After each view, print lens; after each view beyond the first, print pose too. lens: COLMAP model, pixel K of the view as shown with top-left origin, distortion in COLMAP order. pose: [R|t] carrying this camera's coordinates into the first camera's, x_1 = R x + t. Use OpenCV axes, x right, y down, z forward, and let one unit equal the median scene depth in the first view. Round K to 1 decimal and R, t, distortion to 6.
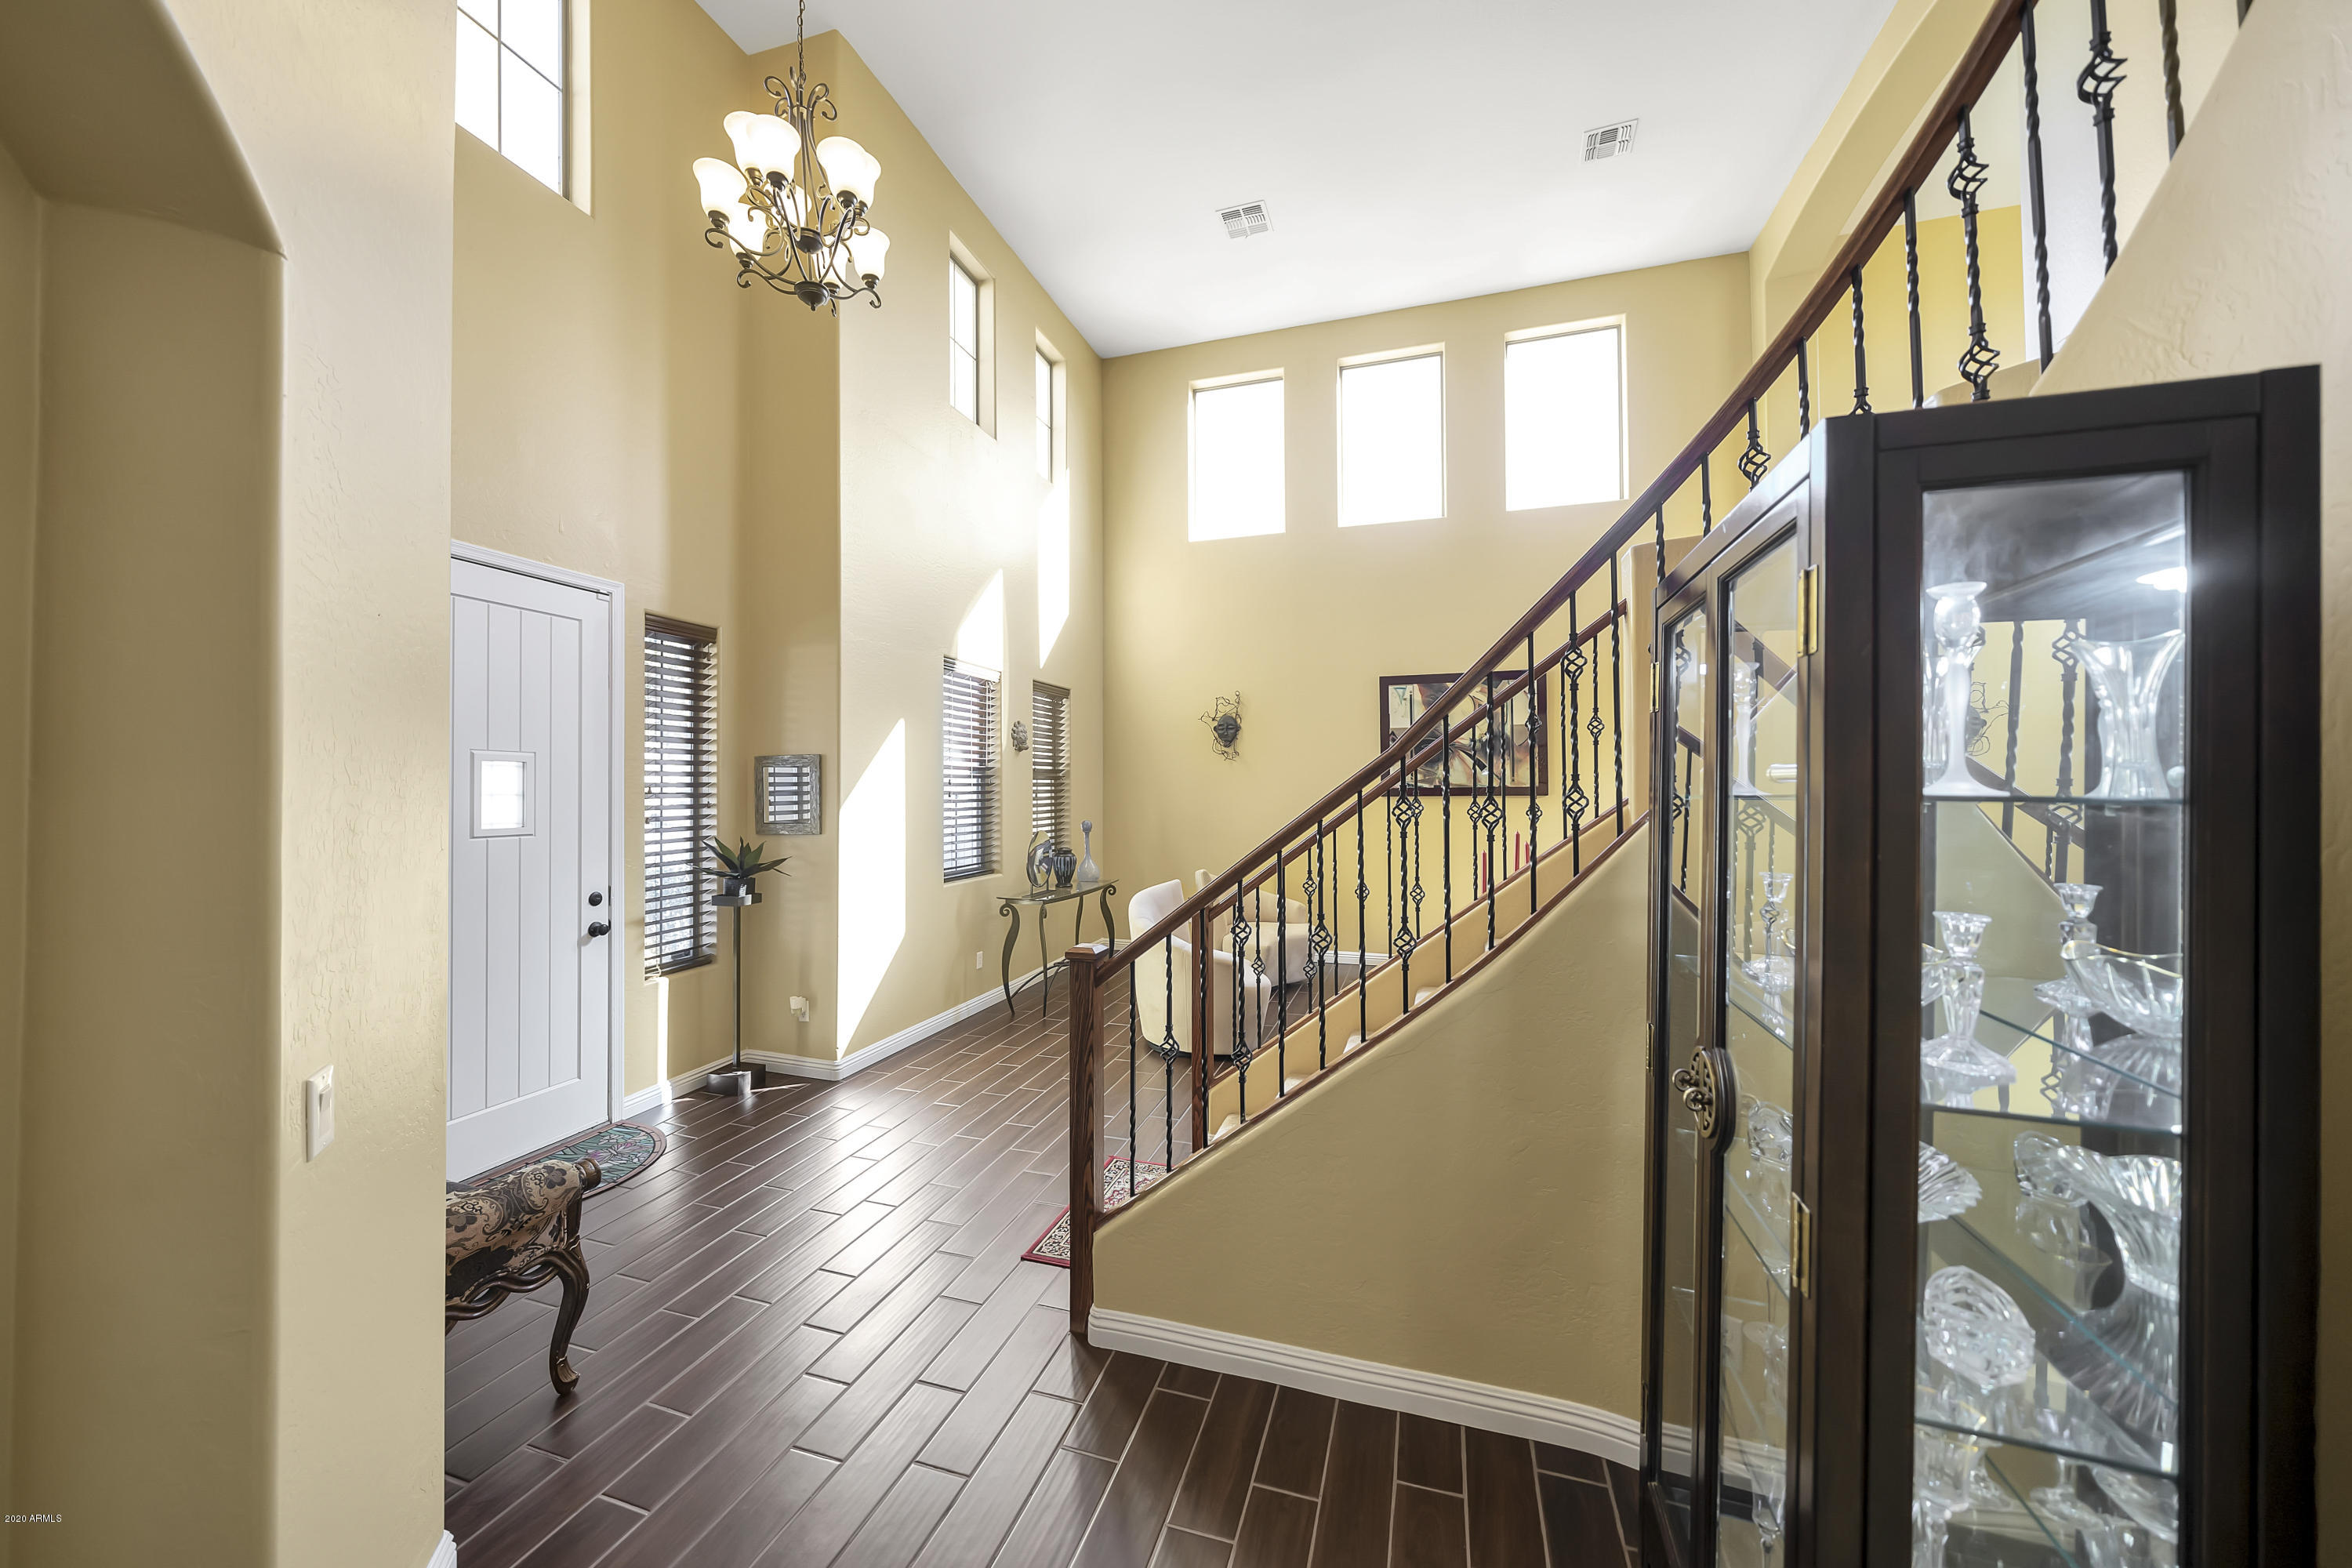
lens RADIAL K [[807.7, 0, 1165.0], [0, 807.7, 805.9], [0, 0, 1]] dist [-0.018347, 0.000133]
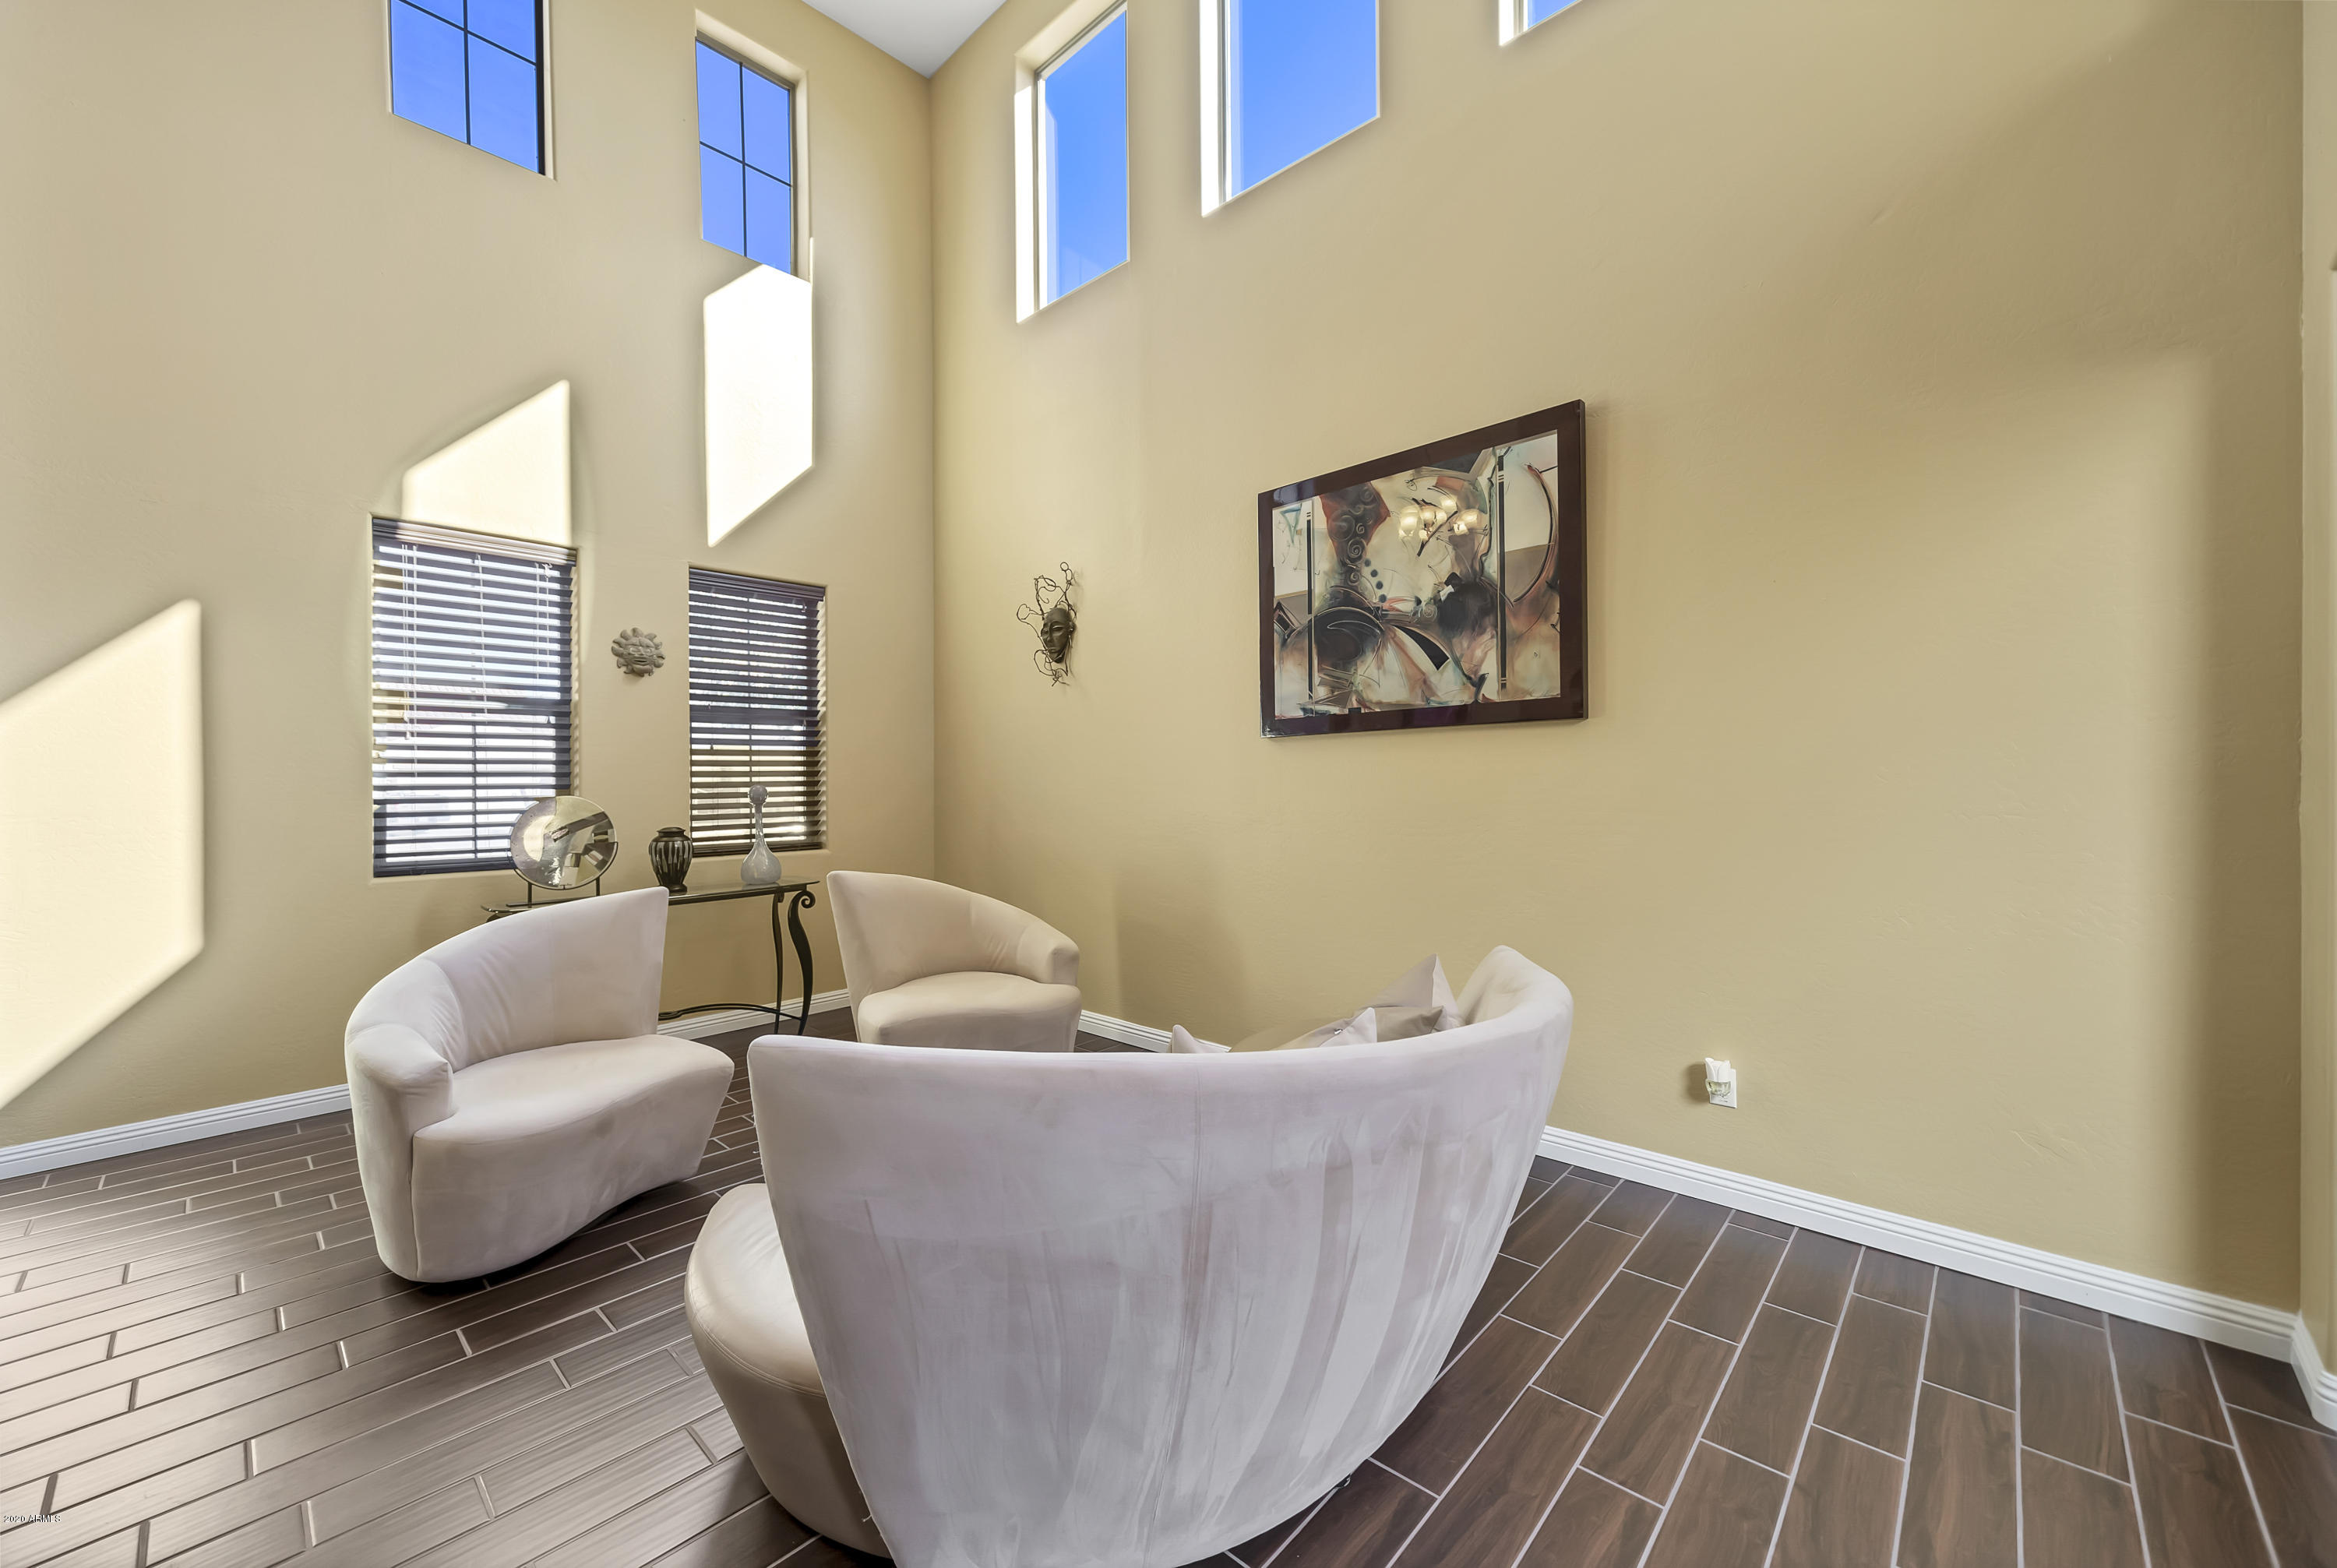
lens RADIAL K [[884.3, 0, 1179.1], [0, 884.3, 795.7], [0, 0, 1]] dist [-0.001670, -0.000048]
pose [[0.904651, 0.001347, -0.426151, 0.753778], [-0.003094, 0.999989, -0.003409, 0.043008], [0.426142, 0.004403, 0.904645, 0.818049]]
